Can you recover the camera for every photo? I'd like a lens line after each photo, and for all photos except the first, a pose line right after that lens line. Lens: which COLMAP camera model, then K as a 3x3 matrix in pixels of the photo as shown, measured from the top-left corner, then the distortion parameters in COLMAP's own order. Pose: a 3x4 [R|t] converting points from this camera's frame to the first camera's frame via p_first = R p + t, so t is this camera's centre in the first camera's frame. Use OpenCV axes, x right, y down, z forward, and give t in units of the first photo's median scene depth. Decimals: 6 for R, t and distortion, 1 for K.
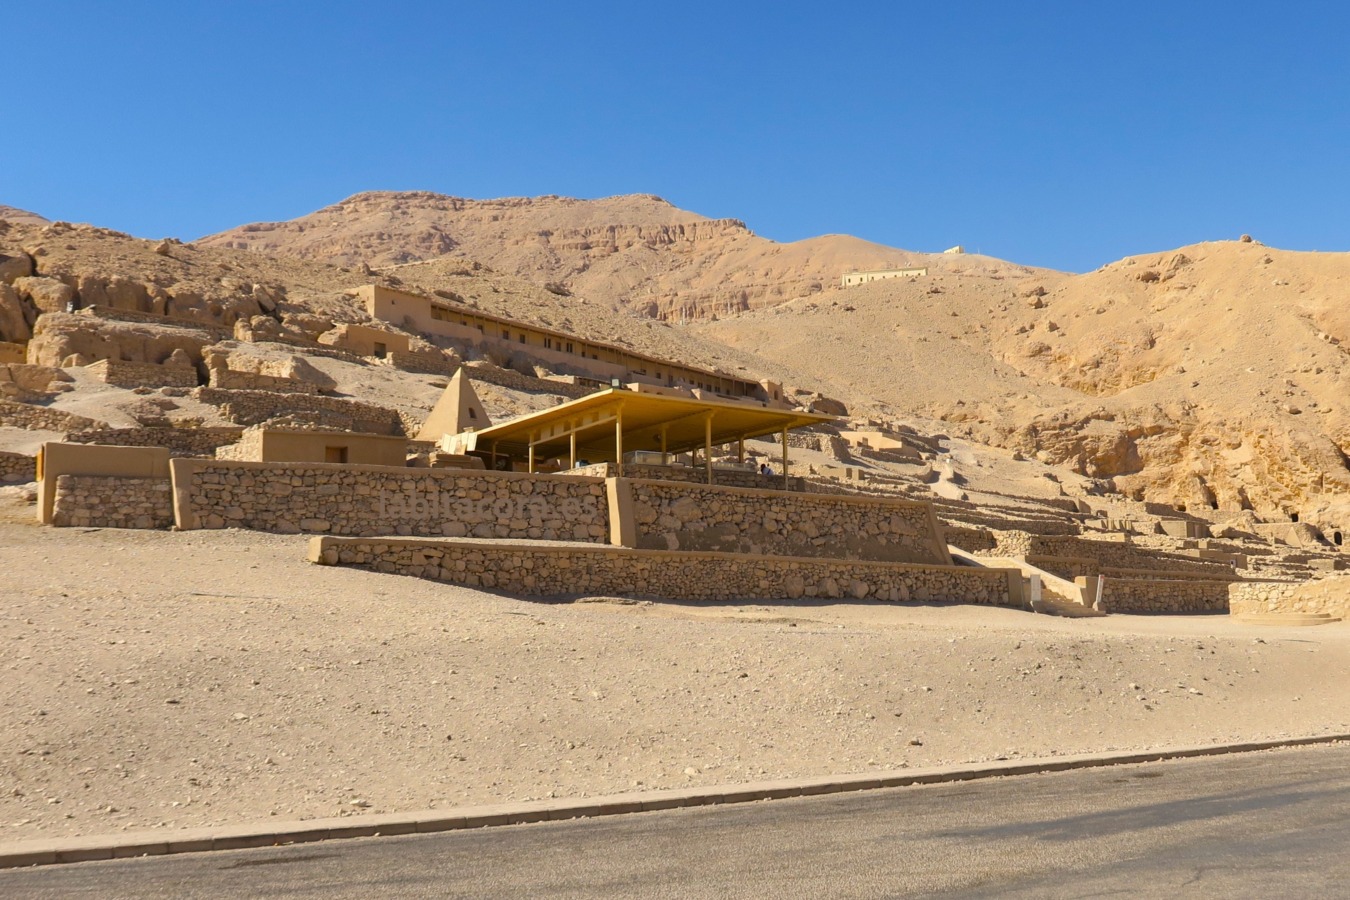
lens RADIAL K [[2972.6, 0, 675.8], [0, 2972.6, 448.3], [0, 0, 1]] dist [0.022947, 0.000000]
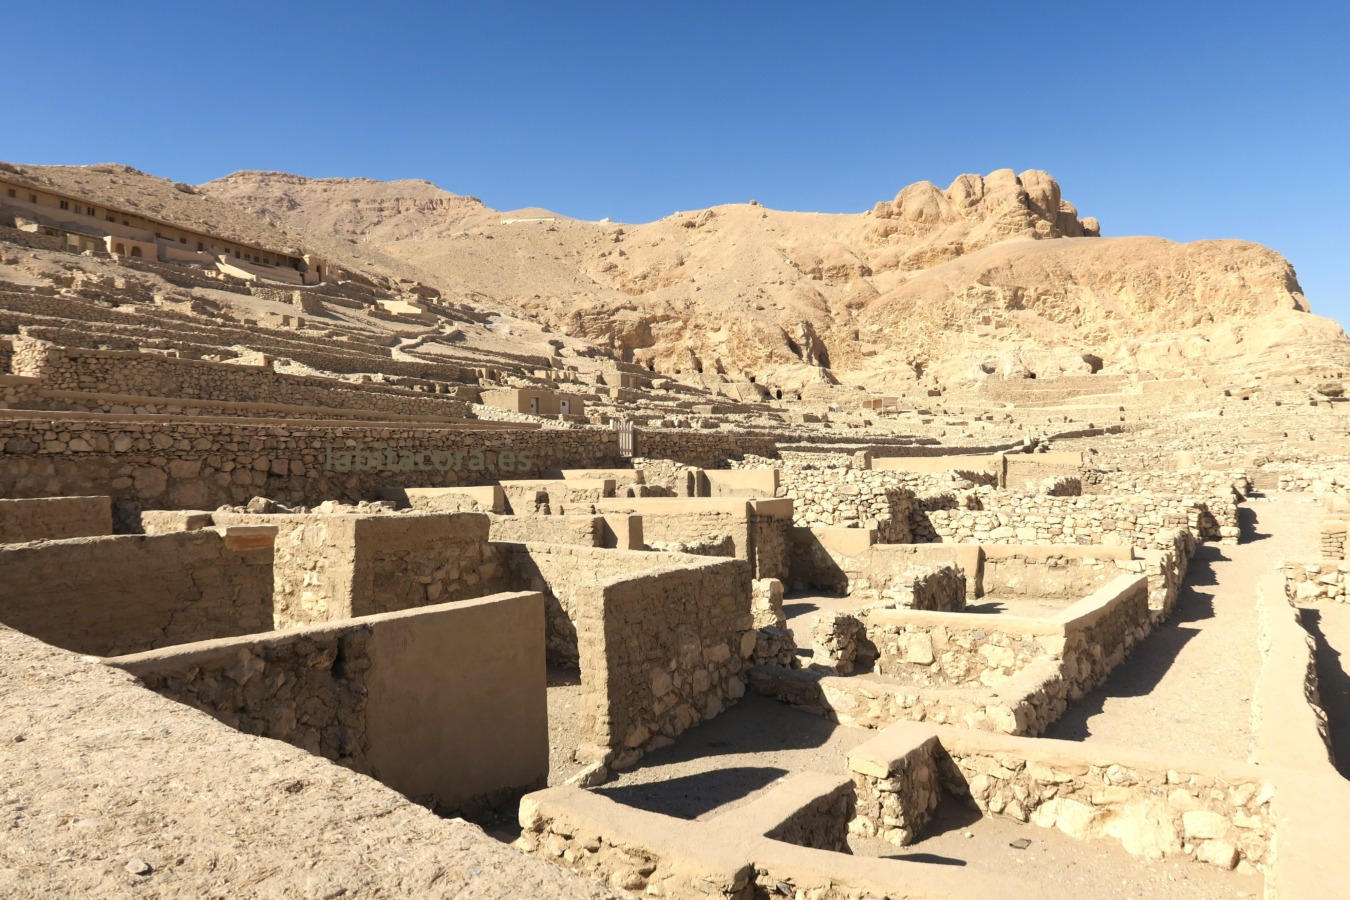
lens RADIAL K [[2972.6, 0, 674.9], [0, 2972.6, 451.4], [0, 0, 1]] dist [0.022947, 0.000000]
pose [[0.974410, 0.015613, 0.224236, -0.162535], [-0.028204, 0.998193, 0.053058, -0.018860], [-0.223002, -0.058025, 0.973089, -0.424601]]
